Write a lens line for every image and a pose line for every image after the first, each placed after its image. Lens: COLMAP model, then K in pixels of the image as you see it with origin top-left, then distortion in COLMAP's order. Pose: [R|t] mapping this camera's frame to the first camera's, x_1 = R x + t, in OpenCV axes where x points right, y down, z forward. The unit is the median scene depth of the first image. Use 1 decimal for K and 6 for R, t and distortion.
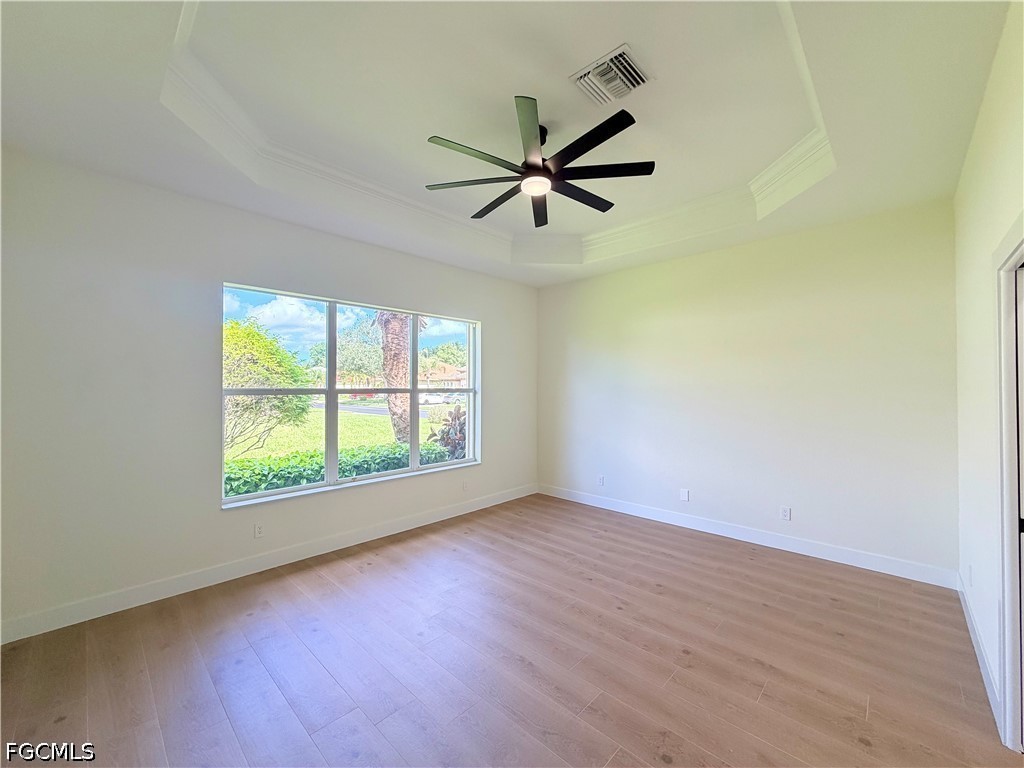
lens RADIAL K [[408.6, 0, 515.0], [0, 408.6, 381.8], [0, 0, 1]] dist [0.003458, 0.000288]
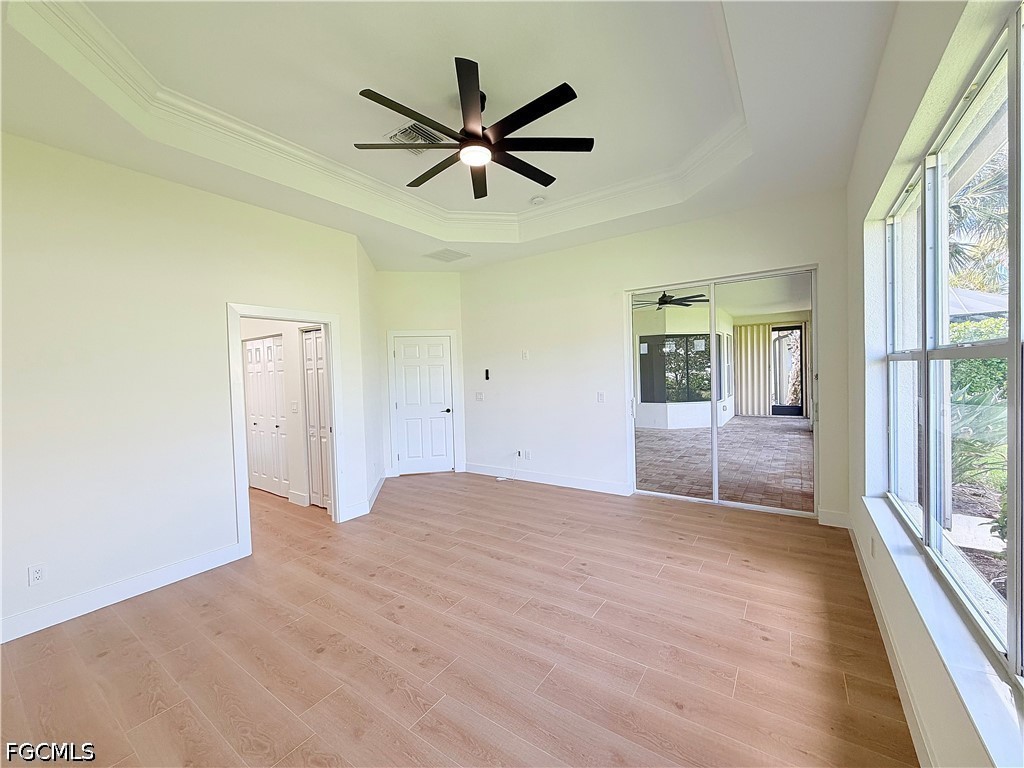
lens RADIAL K [[408.6, 0, 512.8], [0, 408.6, 385.3], [0, 0, 1]] dist [0.003458, 0.000288]
pose [[-0.988218, 0.038283, -0.148191, 0.085129], [0.036283, 0.999211, 0.016179, 0.033864], [0.148693, 0.010612, -0.988826, 1.314998]]
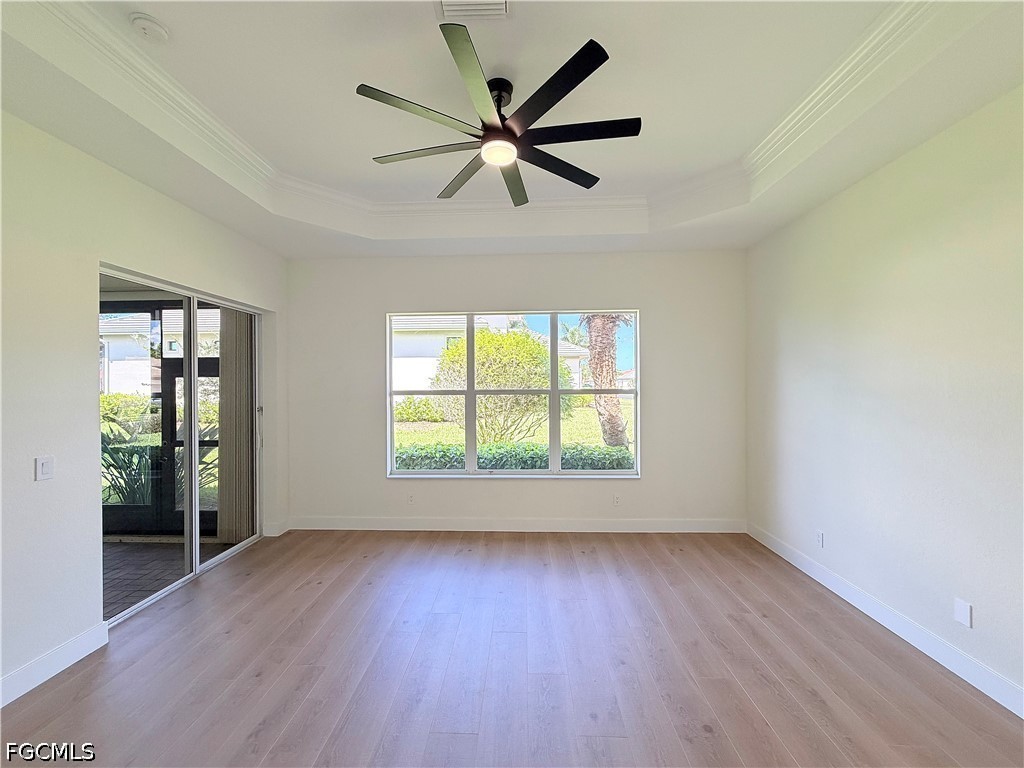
lens RADIAL K [[408.6, 0, 512.3], [0, 408.6, 386.1], [0, 0, 1]] dist [0.003458, 0.000288]
pose [[0.668860, 0.001165, -0.743388, 0.459524], [0.014965, 0.999775, 0.015031, -0.009373], [0.743238, -0.021178, 0.668692, 0.306509]]
